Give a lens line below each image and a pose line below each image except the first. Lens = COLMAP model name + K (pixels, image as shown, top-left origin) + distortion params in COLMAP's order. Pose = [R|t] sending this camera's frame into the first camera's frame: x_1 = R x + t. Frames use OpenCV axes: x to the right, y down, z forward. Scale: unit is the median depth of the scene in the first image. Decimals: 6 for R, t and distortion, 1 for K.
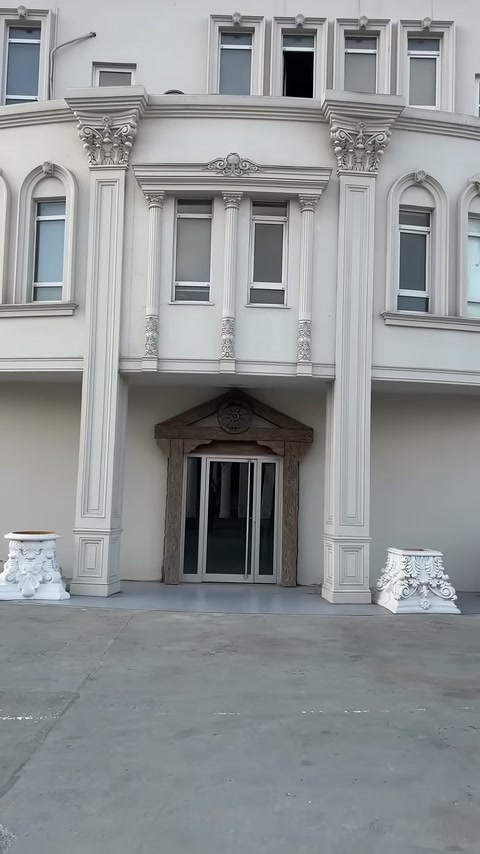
lens RADIAL K [[736.0, 0, 240.8], [0, 736.0, 427.2], [0, 0, 1]] dist [0.066050, -0.088473]
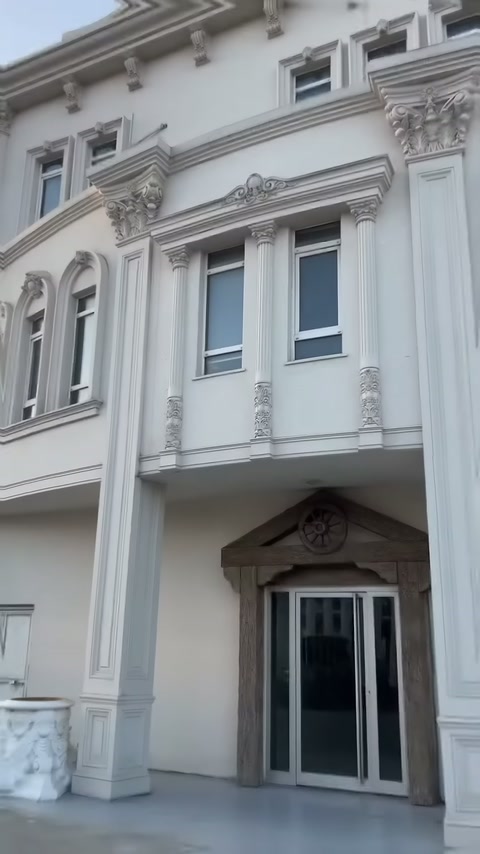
lens RADIAL K [[733.0, 0, 240.0], [0, 733.0, 427.0], [0, 0, 1]] dist [0.091017, -0.159562]
pose [[0.893658, -0.140117, -0.426312, 0.255618], [0.038874, 0.970604, -0.237520, 0.059404], [0.447061, 0.195689, 0.872836, 0.370011]]
